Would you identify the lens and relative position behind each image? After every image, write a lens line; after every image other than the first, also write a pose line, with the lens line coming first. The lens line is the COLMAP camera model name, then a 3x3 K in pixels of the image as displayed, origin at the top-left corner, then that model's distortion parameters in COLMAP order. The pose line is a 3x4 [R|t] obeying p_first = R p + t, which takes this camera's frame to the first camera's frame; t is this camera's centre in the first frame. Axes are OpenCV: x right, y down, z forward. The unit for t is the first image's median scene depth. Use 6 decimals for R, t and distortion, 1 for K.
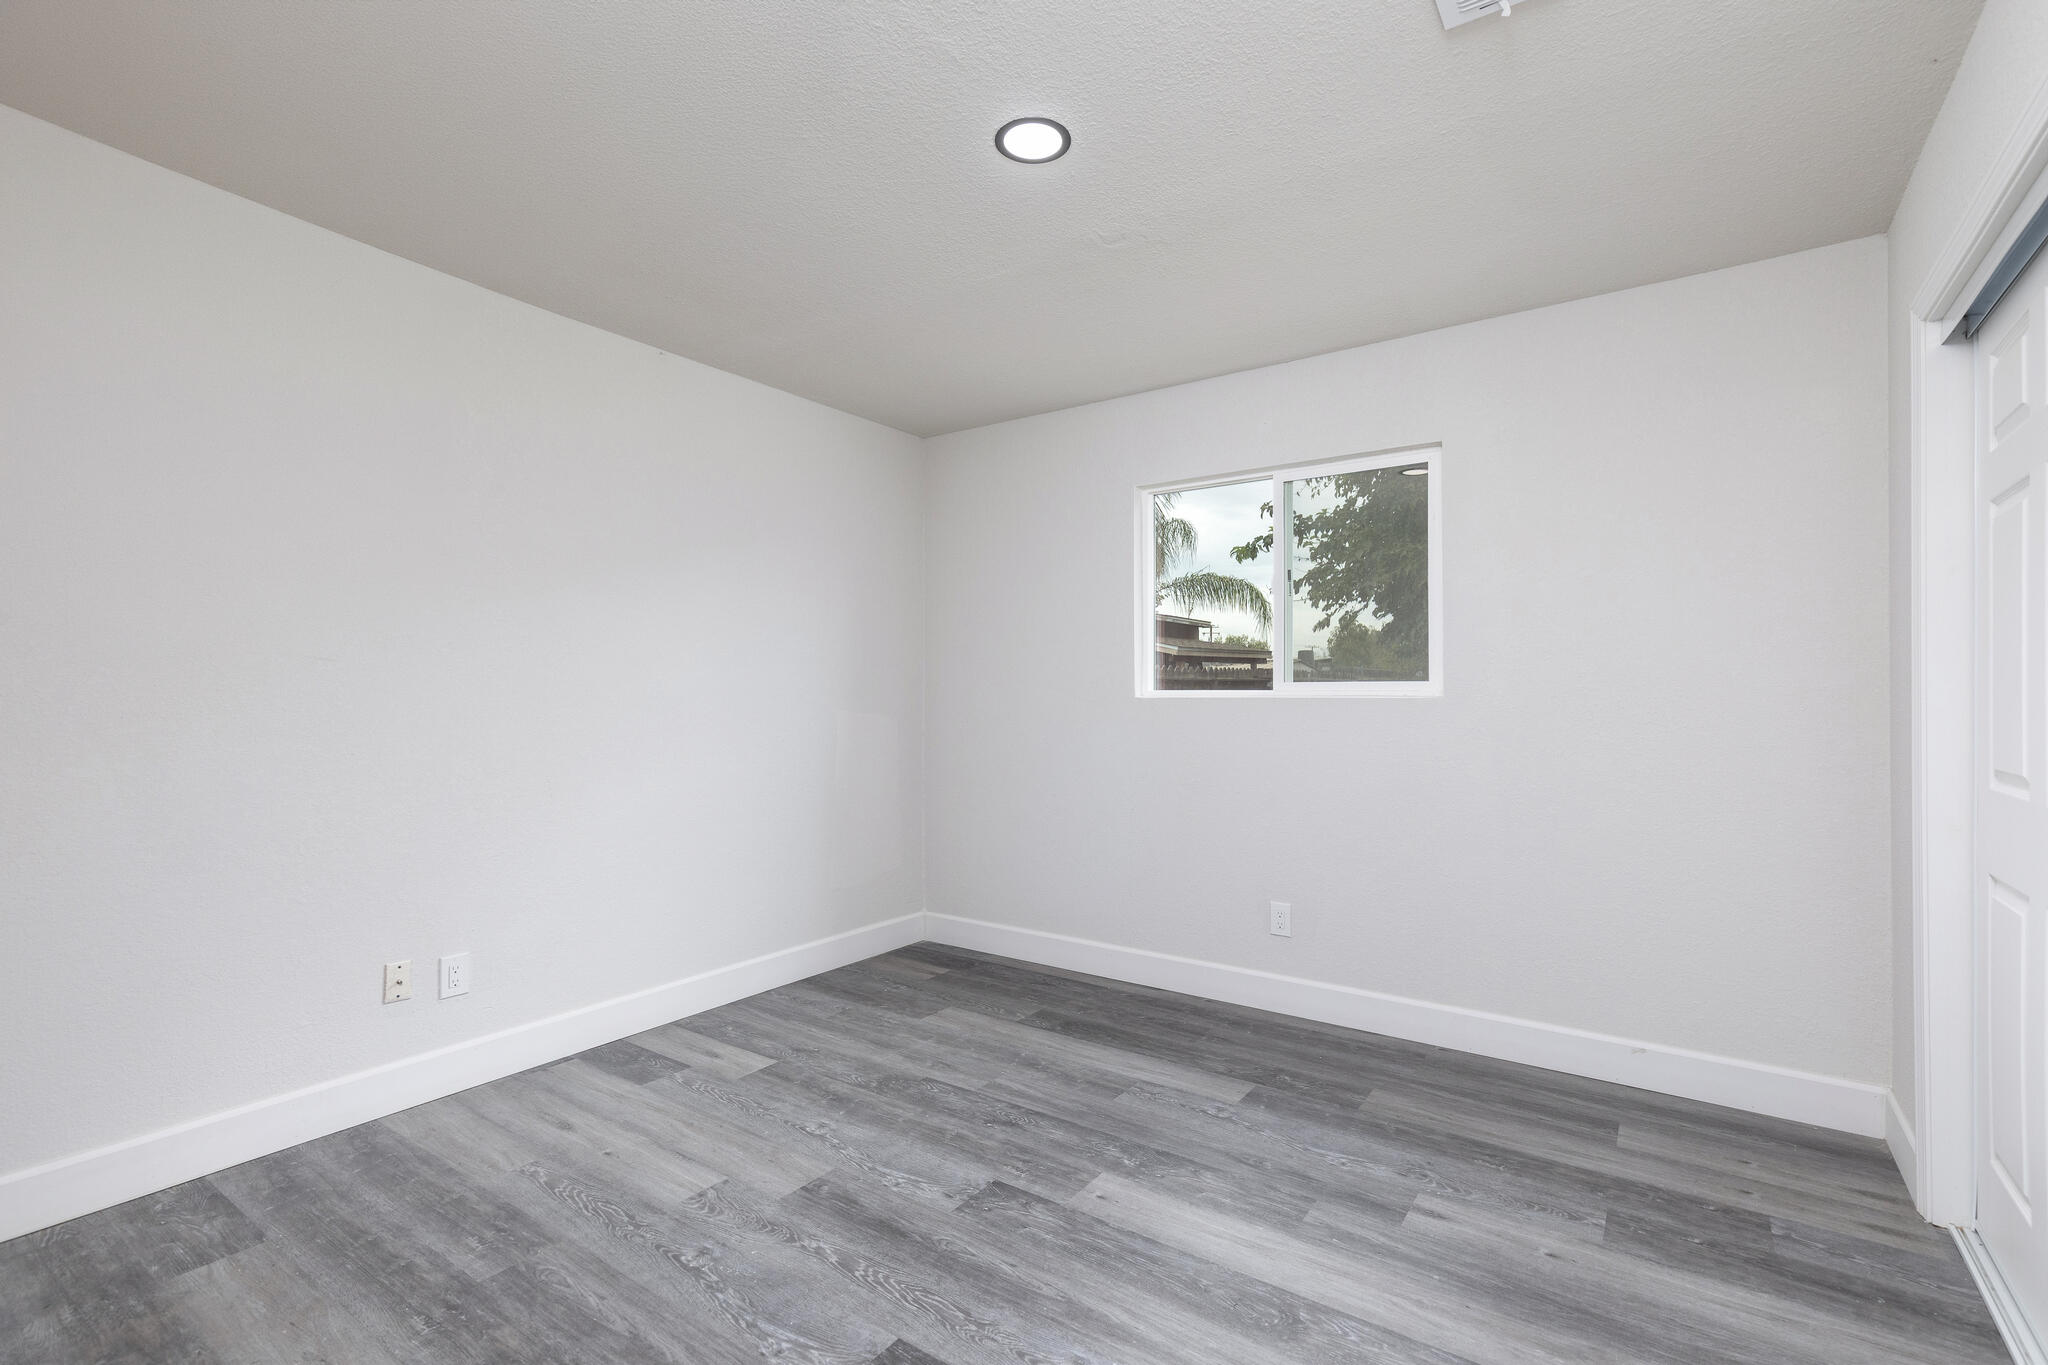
lens RADIAL K [[927.9, 0, 1032.5], [0, 927.9, 692.3], [0, 0, 1]] dist [0.010906, -0.002270]
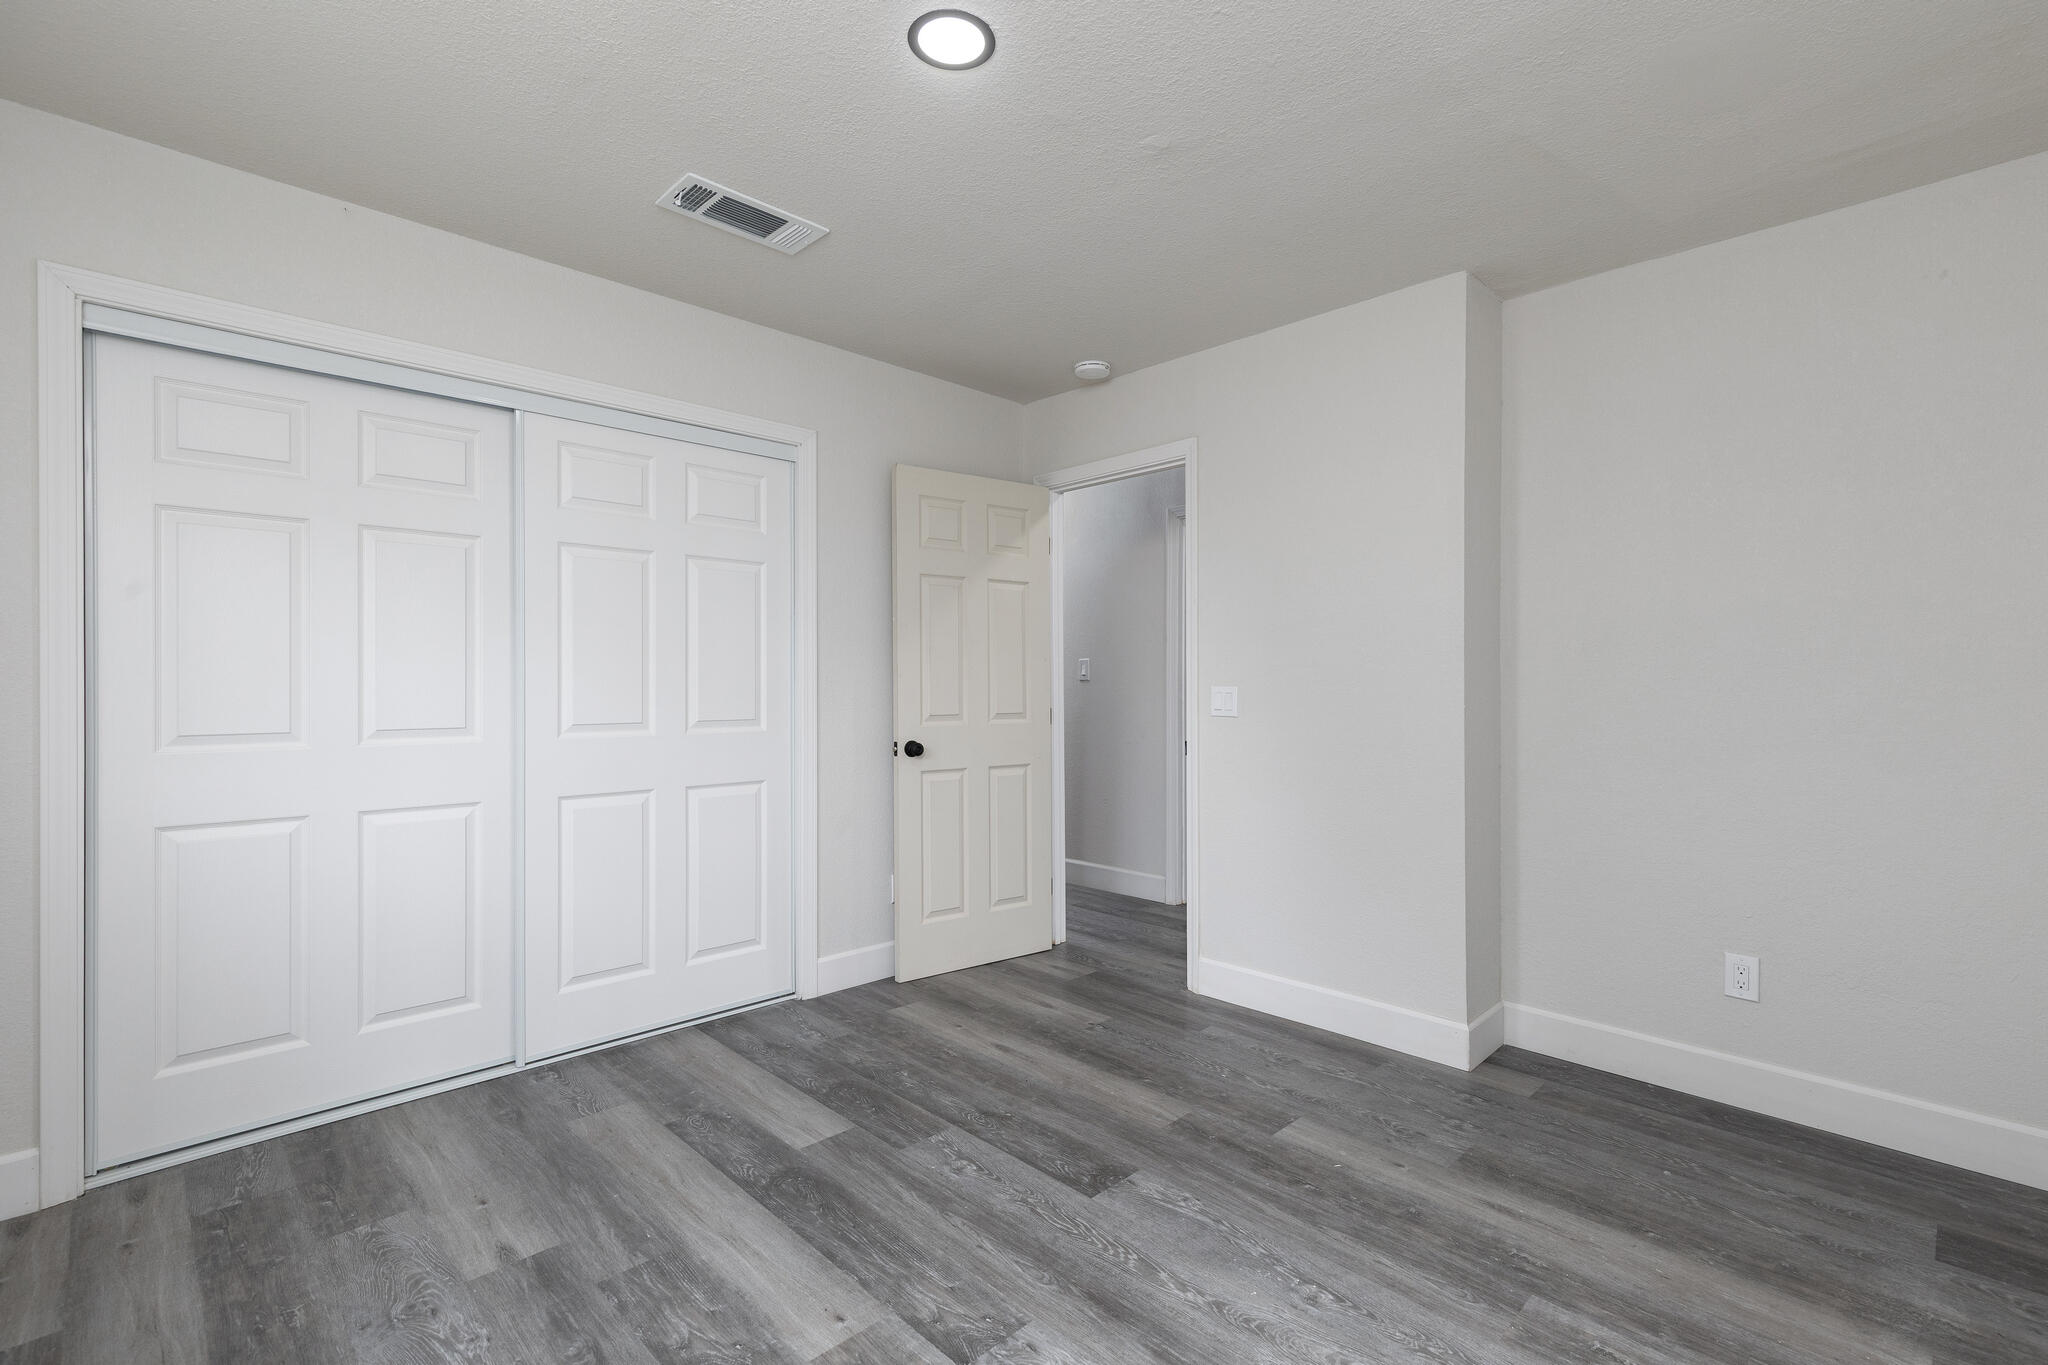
lens RADIAL K [[927.9, 0, 1031.6], [0, 927.9, 675.0], [0, 0, 1]] dist [0.010906, -0.002270]
pose [[-0.983756, -0.001968, 0.179502, -0.247999], [-0.003959, 0.999935, -0.010733, 0.010951], [-0.179469, -0.011269, -0.983699, 1.937316]]
